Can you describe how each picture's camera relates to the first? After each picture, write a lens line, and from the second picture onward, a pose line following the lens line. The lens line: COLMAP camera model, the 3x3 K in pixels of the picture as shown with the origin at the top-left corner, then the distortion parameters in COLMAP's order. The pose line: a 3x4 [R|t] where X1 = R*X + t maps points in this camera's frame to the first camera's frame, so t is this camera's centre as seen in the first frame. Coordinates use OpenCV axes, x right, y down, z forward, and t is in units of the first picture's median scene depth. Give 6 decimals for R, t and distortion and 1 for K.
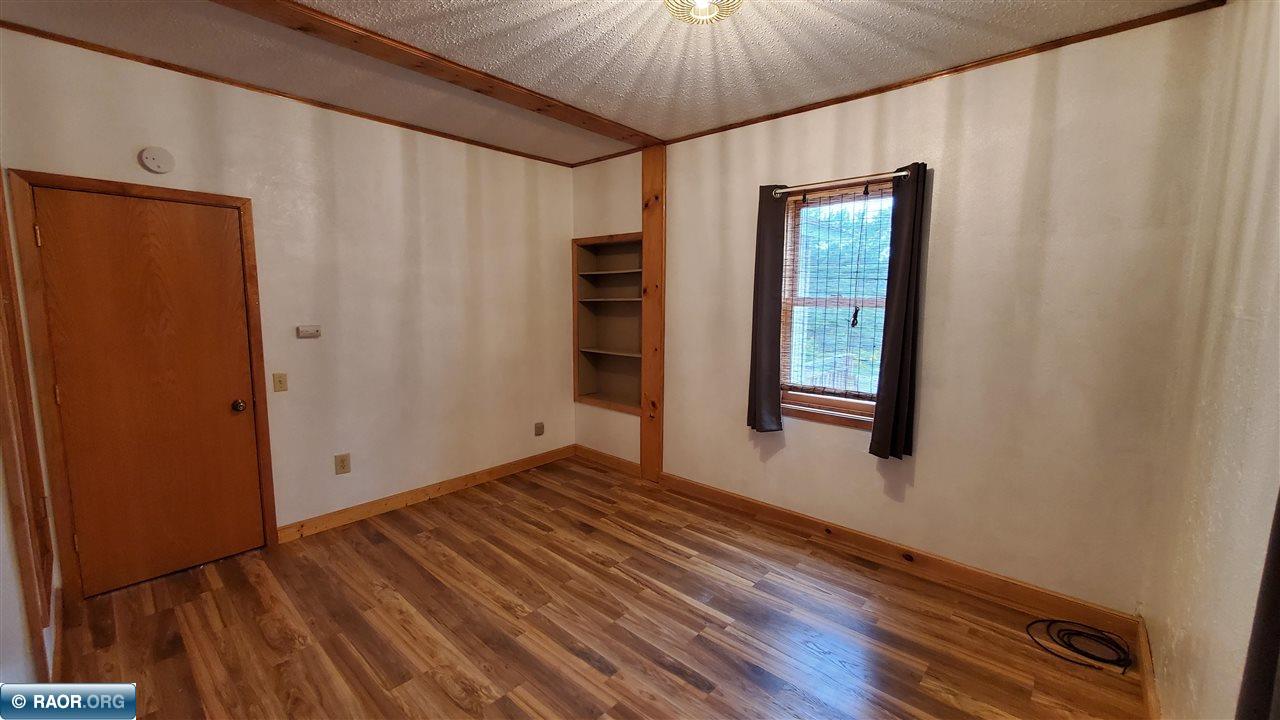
lens RADIAL K [[507.3, 0, 639.4], [0, 507.3, 358.7], [0, 0, 1]] dist [-0.001544, -0.000829]
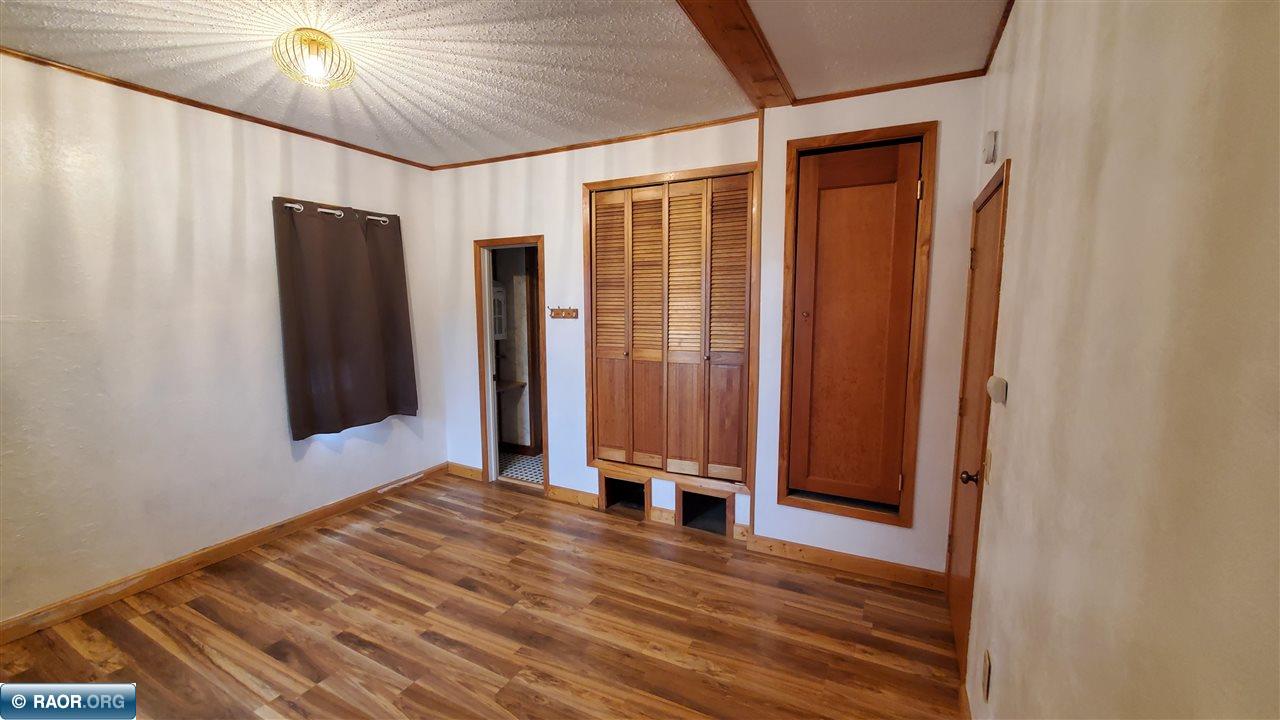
lens RADIAL K [[507.3, 0, 638.2], [0, 507.3, 360.5], [0, 0, 1]] dist [-0.001544, -0.000829]
pose [[-0.968249, 0.022276, -0.248991, -0.228402], [-0.038623, 0.970732, 0.237039, -0.259779], [0.246984, 0.239130, -0.939050, 1.866618]]
